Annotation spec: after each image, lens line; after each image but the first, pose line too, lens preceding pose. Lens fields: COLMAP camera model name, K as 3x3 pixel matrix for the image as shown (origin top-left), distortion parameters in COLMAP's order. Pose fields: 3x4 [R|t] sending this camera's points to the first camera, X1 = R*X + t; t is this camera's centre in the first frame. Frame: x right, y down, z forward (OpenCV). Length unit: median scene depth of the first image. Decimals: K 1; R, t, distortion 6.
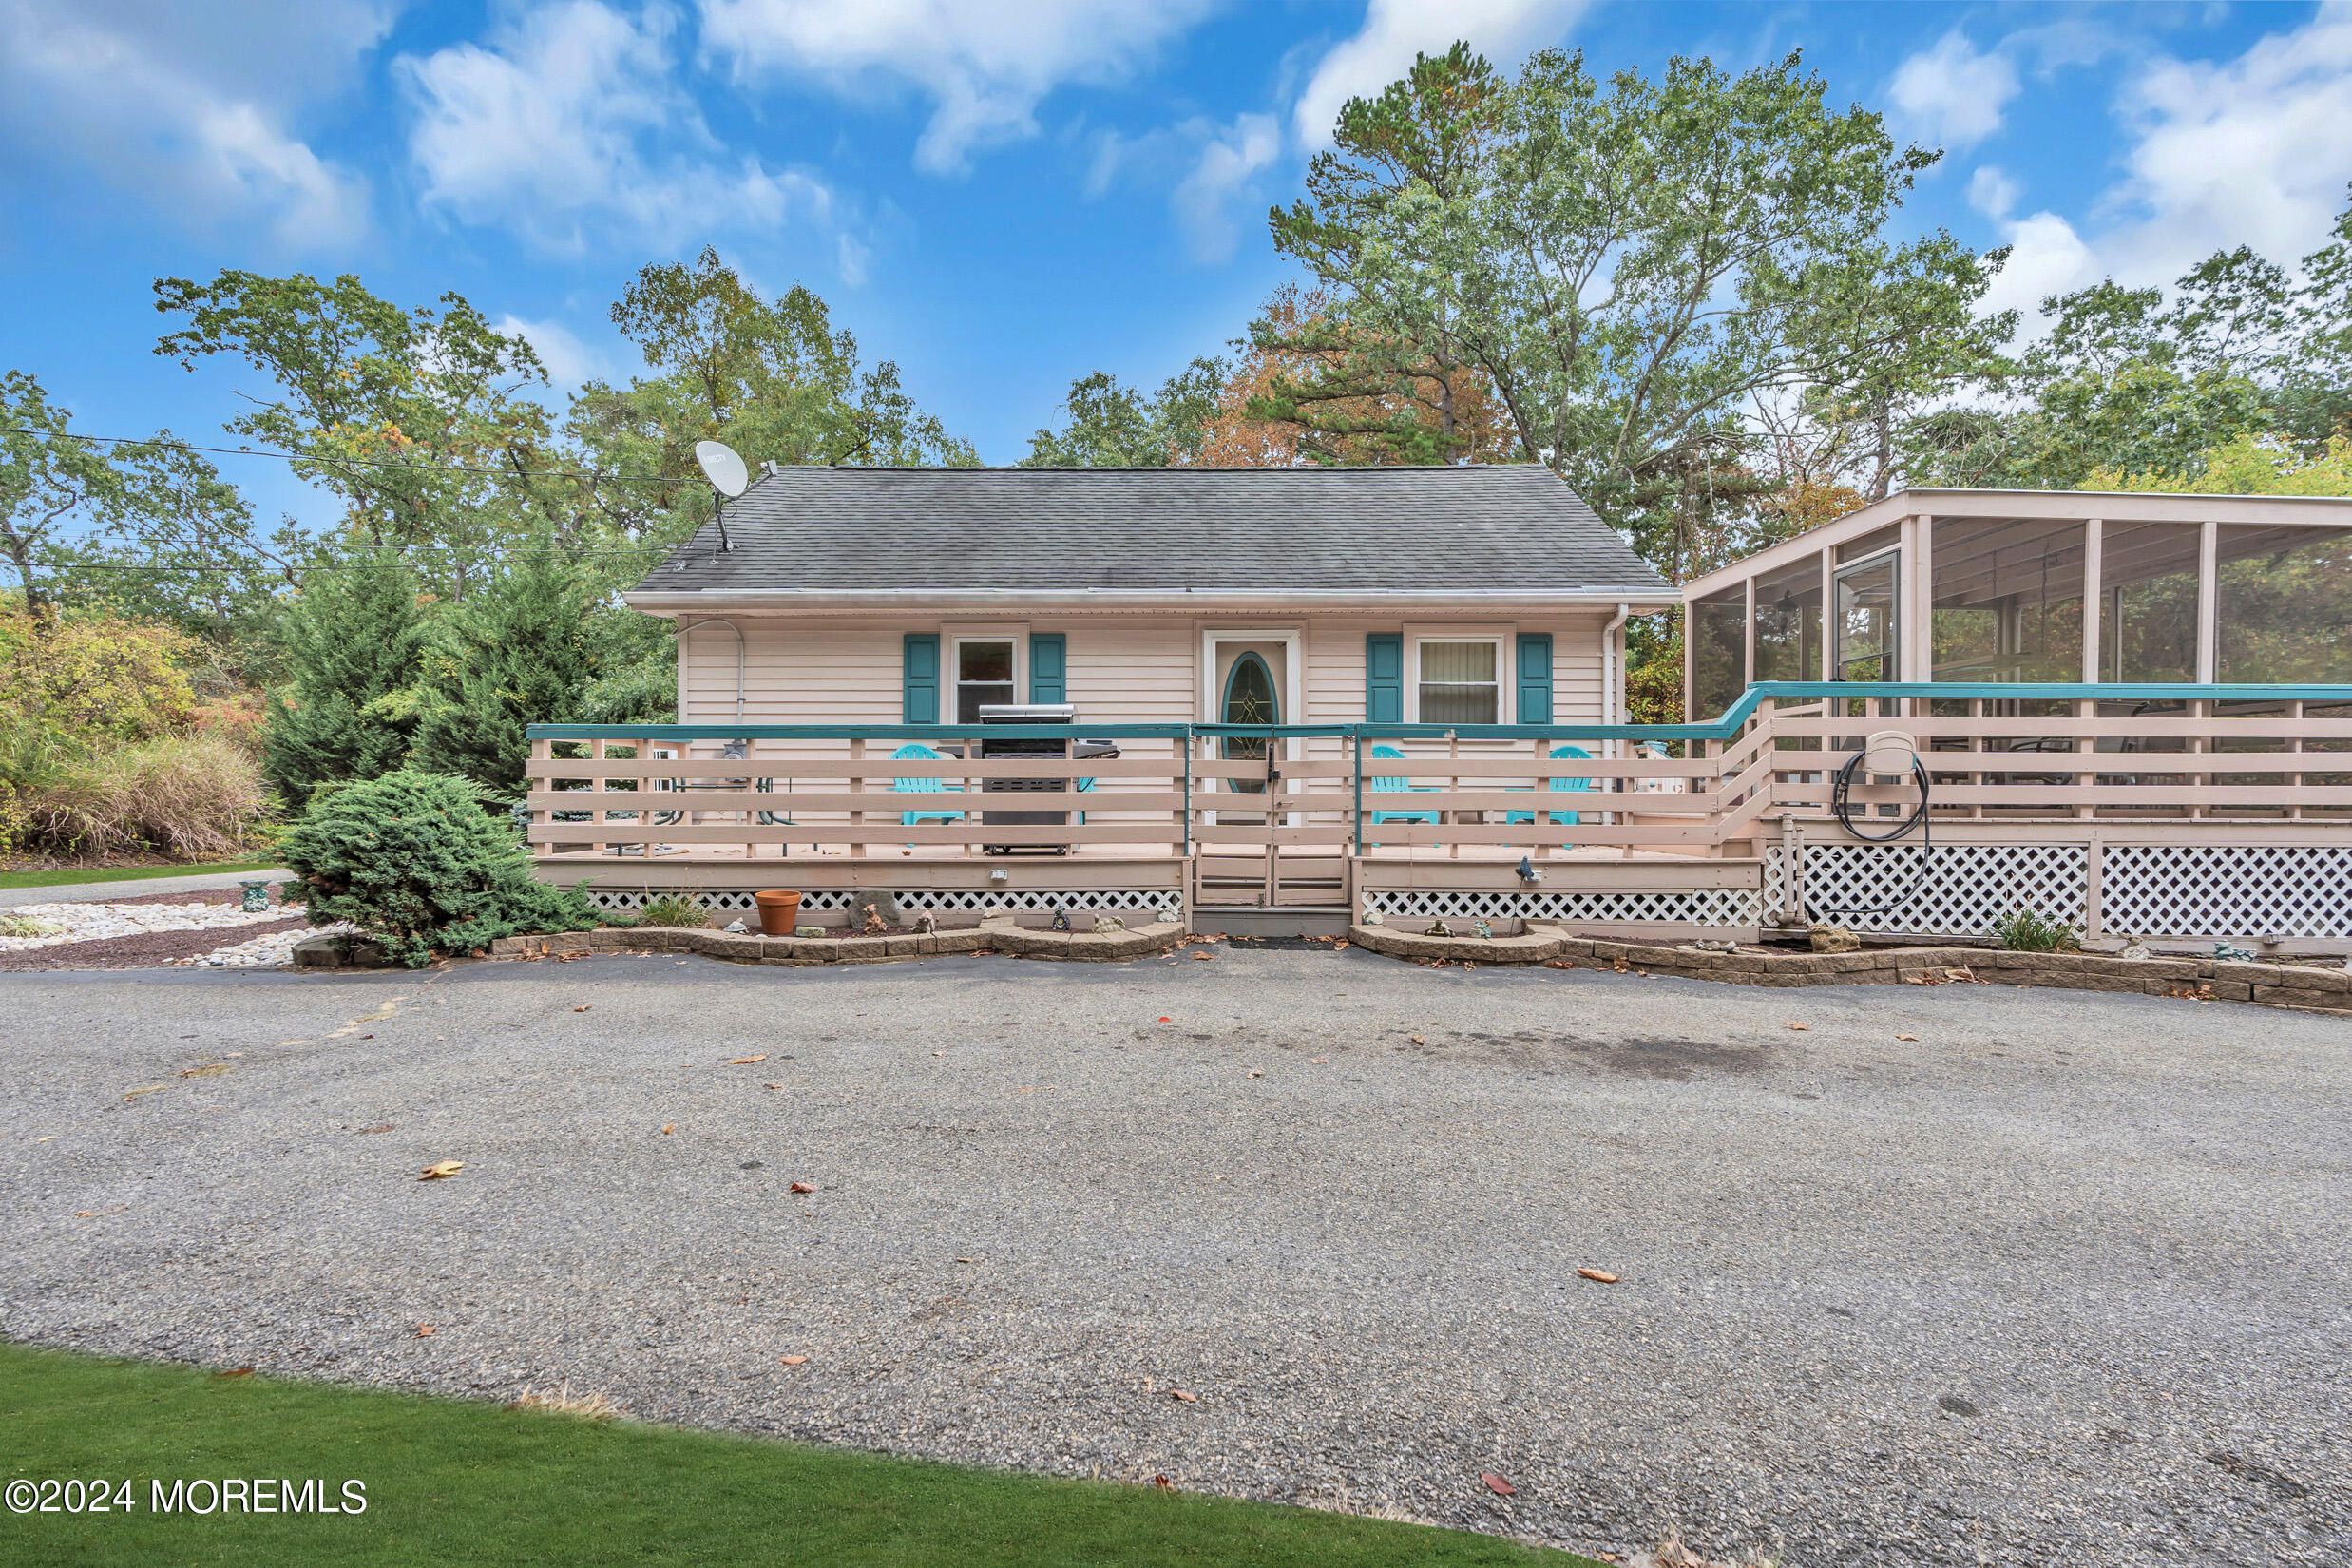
lens RADIAL K [[1084.3, 0, 1204.0], [0, 1084.3, 792.0], [0, 0, 1]] dist [-0.007759, 0.004597]
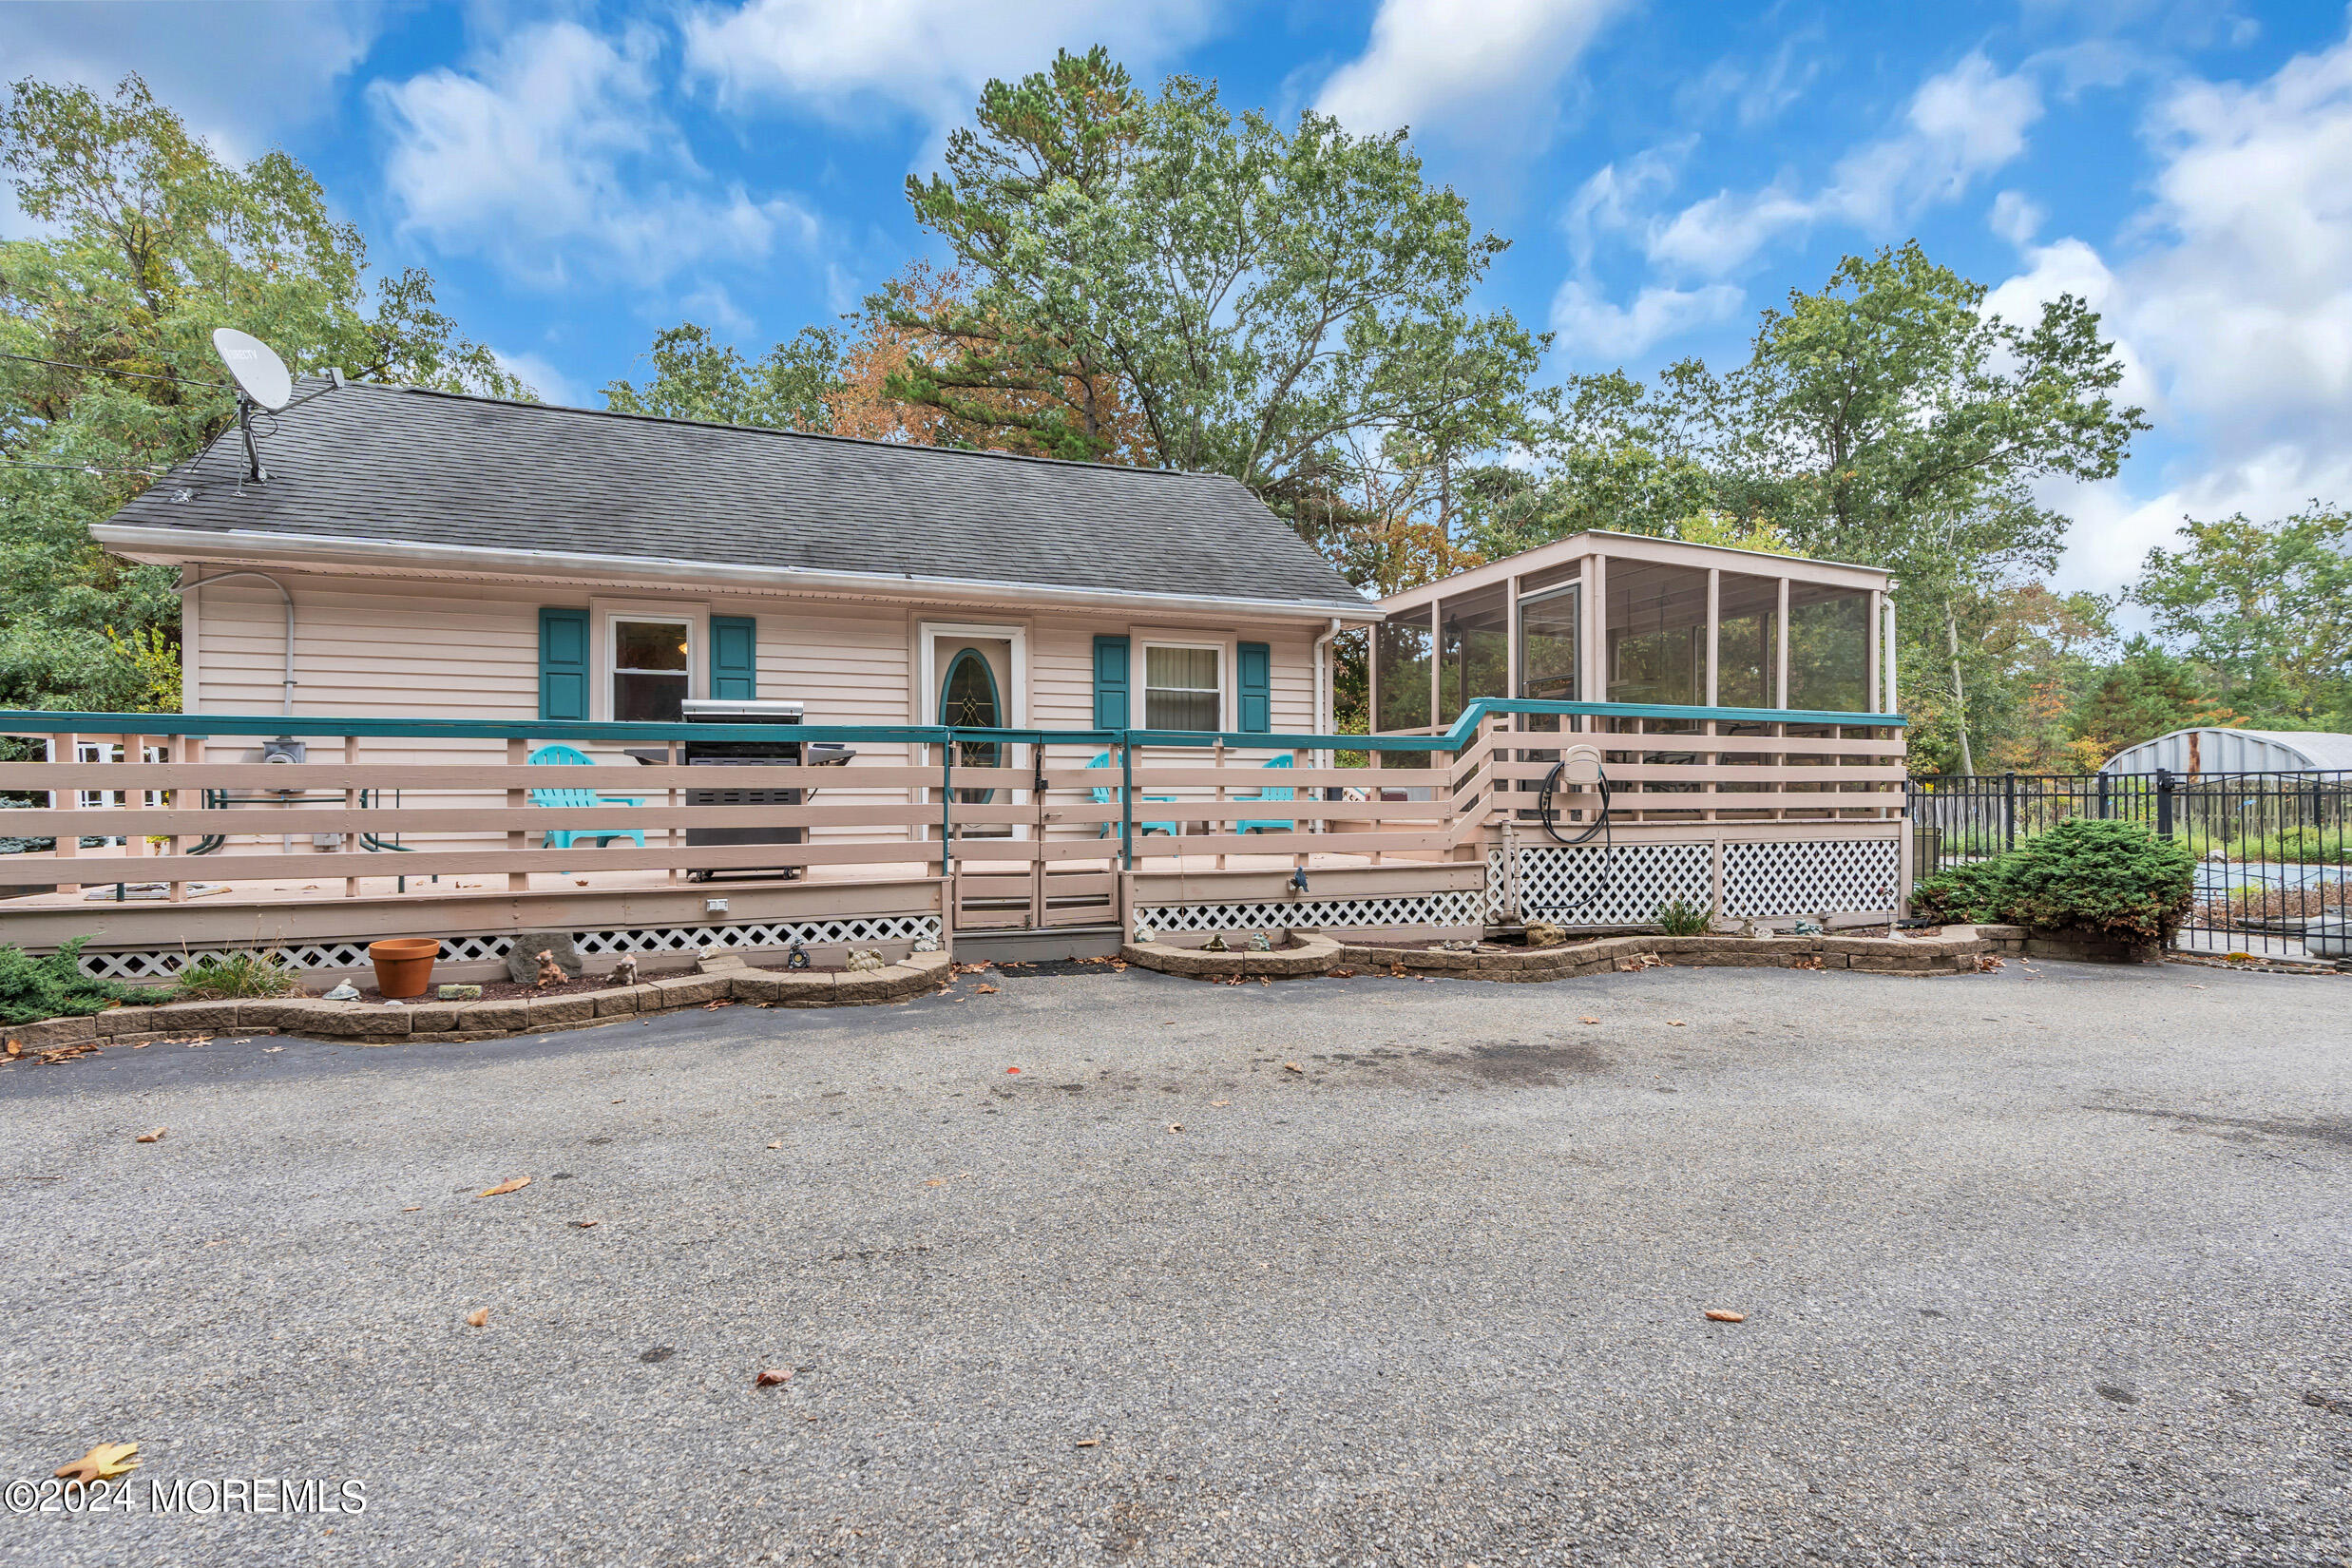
lens RADIAL K [[1088.9, 0, 1172.1], [0, 1088.9, 790.6], [0, 0, 1]] dist [-0.004107, 0.002570]
pose [[0.931886, -0.003045, 0.362737, -0.165867], [0.004011, 0.999990, -0.001910, -0.008364], [-0.362728, 0.003234, 0.931889, 0.100957]]
